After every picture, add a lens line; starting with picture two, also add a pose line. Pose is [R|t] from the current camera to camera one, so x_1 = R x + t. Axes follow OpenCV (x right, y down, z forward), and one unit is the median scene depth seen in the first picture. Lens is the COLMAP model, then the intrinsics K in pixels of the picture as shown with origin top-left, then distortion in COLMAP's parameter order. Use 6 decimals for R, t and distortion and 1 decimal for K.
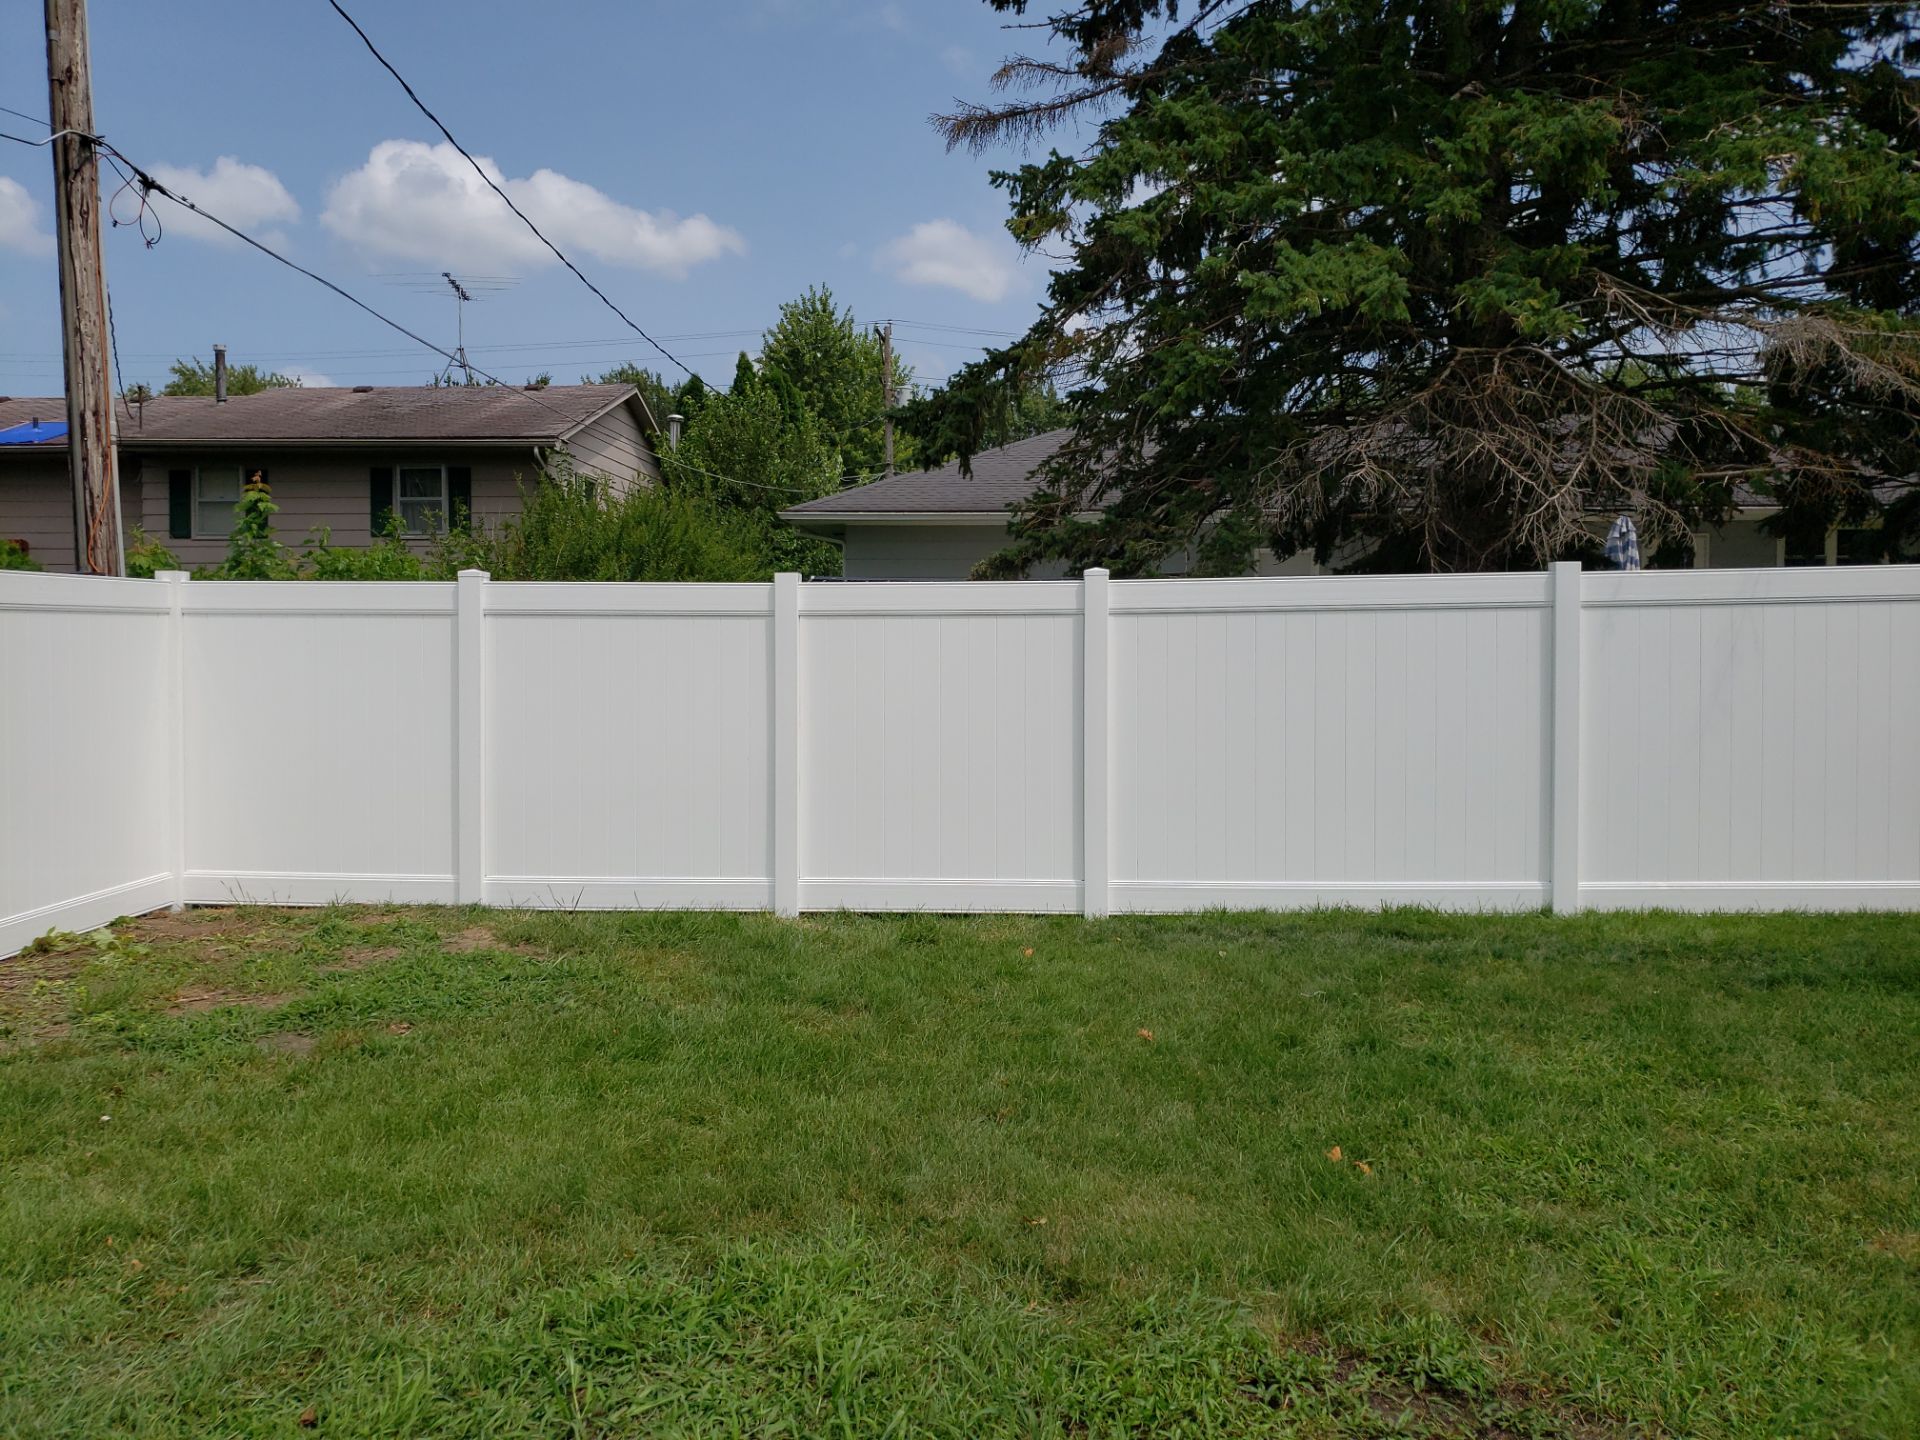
lens RADIAL K [[1460.8, 0, 881.8], [0, 1460.8, 677.6], [0, 0, 1]] dist [0.003252, -0.003872]
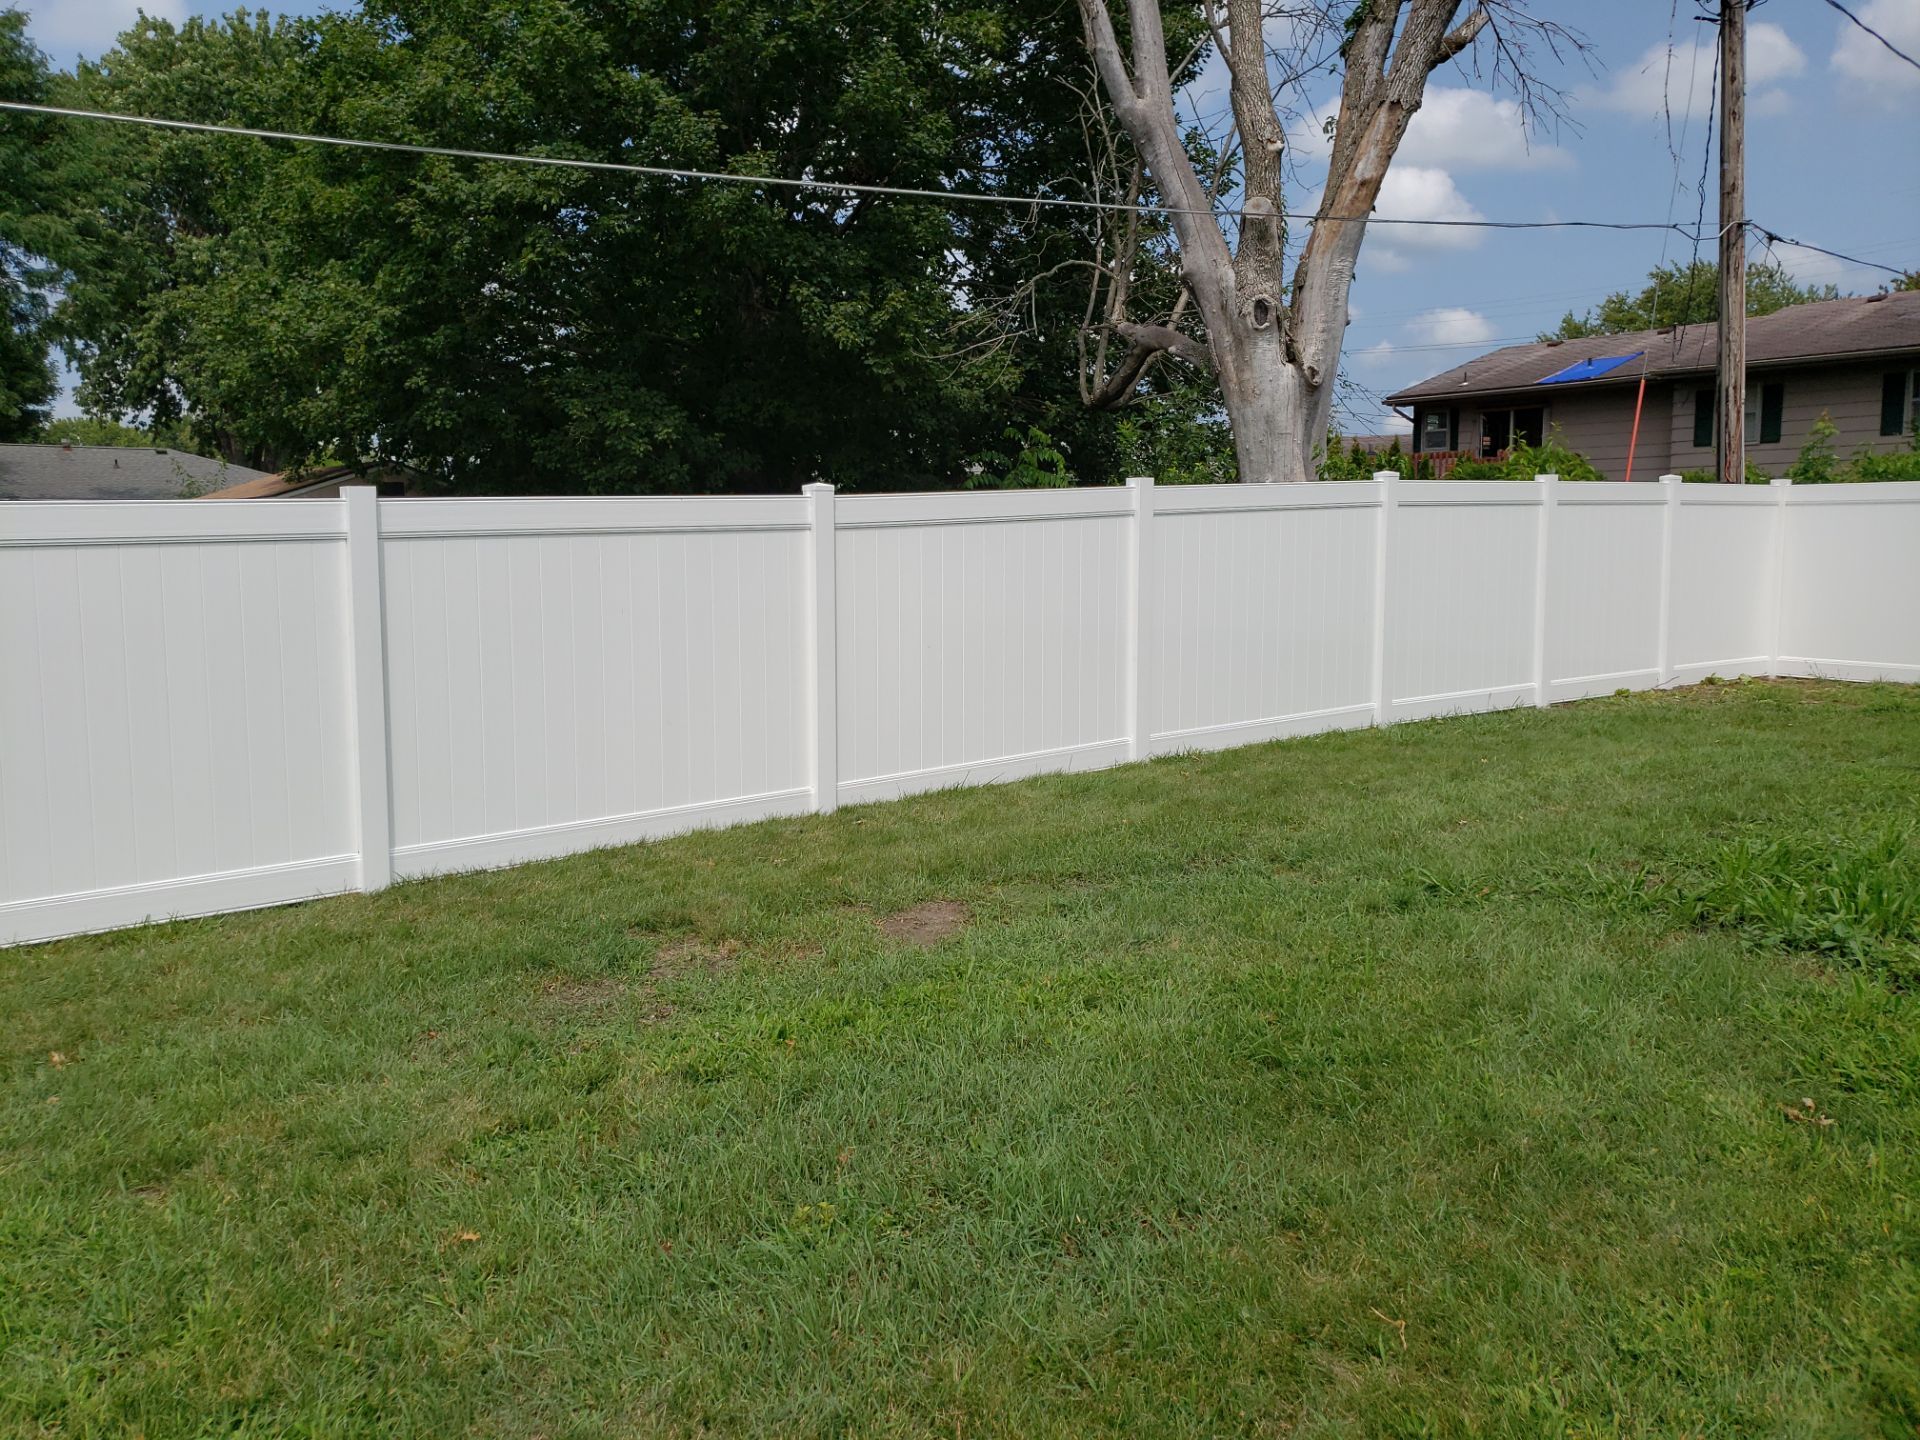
lens RADIAL K [[1460.8, 0, 881.8], [0, 1460.8, 677.6], [0, 0, 1]] dist [0.003252, -0.003872]
pose [[0.613642, 0.076289, -0.785890, 0.206364], [-0.020995, 0.996546, 0.080345, 0.037906], [0.789305, -0.032803, 0.613124, -0.804560]]
